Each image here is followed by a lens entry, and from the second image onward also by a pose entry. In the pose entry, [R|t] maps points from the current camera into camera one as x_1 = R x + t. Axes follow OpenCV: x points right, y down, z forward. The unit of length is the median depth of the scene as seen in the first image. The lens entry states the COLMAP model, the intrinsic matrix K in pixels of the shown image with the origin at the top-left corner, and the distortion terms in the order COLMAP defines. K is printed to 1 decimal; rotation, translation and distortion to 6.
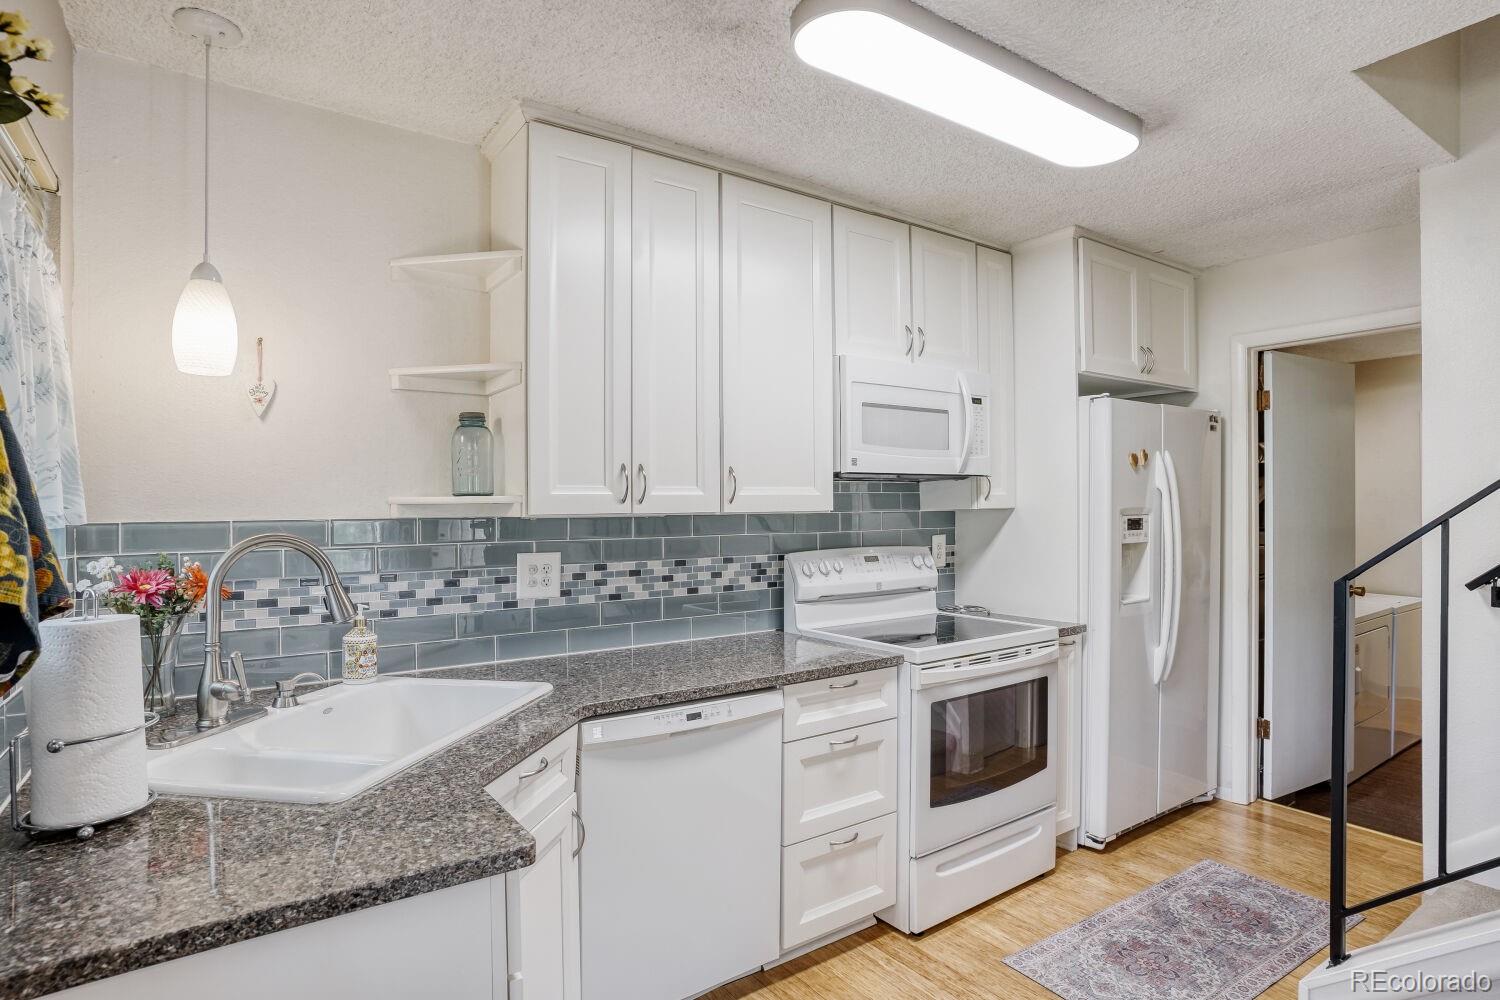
lens RADIAL K [[784.5, 0, 750.3], [0, 784.5, 504.0], [0, 0, 1]] dist [-0.041006, 0.008354]
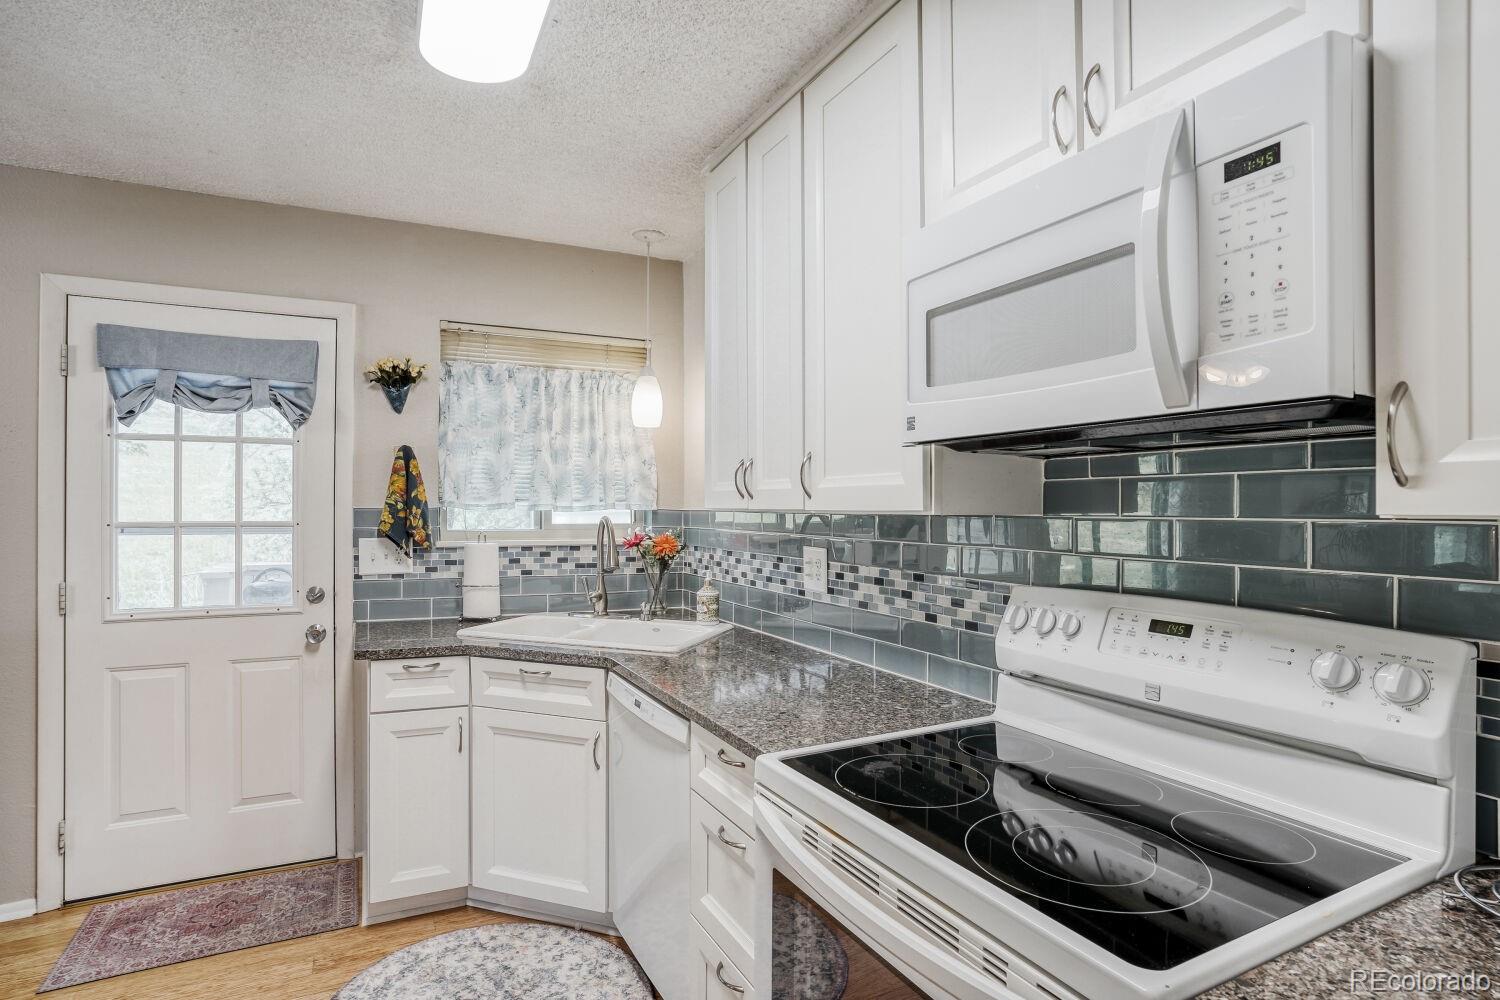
lens RADIAL K [[784.5, 0, 747.4], [0, 784.5, 498.2], [0, 0, 1]] dist [-0.041006, 0.008354]
pose [[-0.142402, -0.001445, -0.989808, 0.719863], [0.002533, 0.999995, -0.001824, -0.000866], [0.989806, -0.002767, -0.142397, 0.991220]]
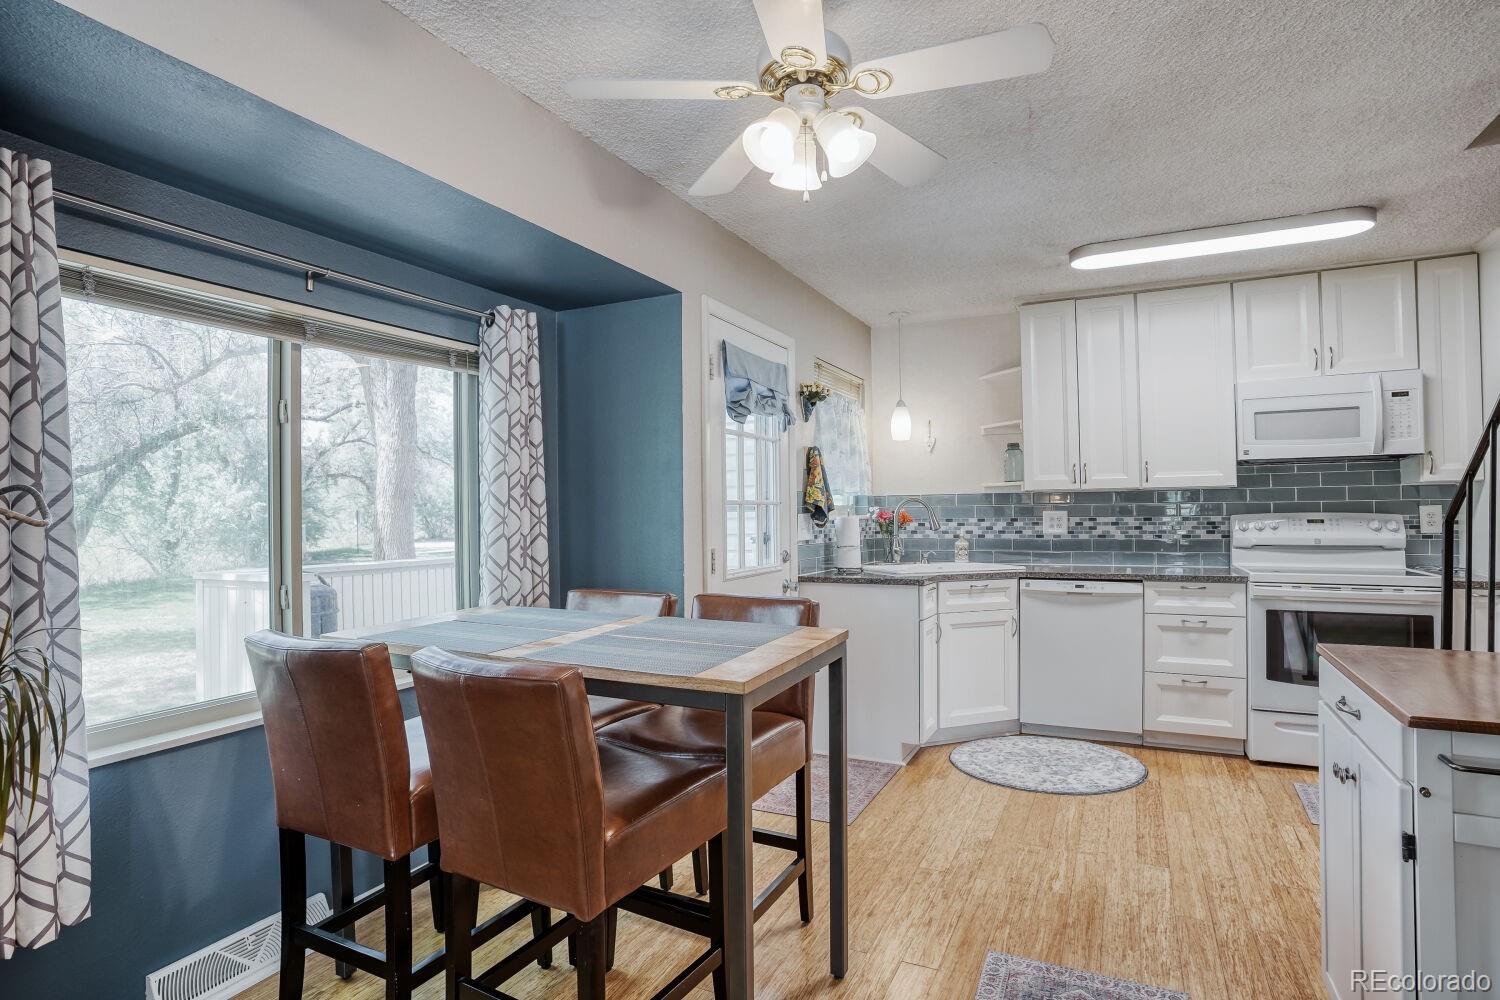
lens RADIAL K [[784.5, 0, 751.1], [0, 784.5, 503.7], [0, 0, 1]] dist [-0.041006, 0.008354]
pose [[0.497921, -0.004821, -0.867209, 0.966428], [0.012108, 0.999926, 0.001393, 0.031314], [0.867138, -0.011194, 0.497943, -0.577868]]
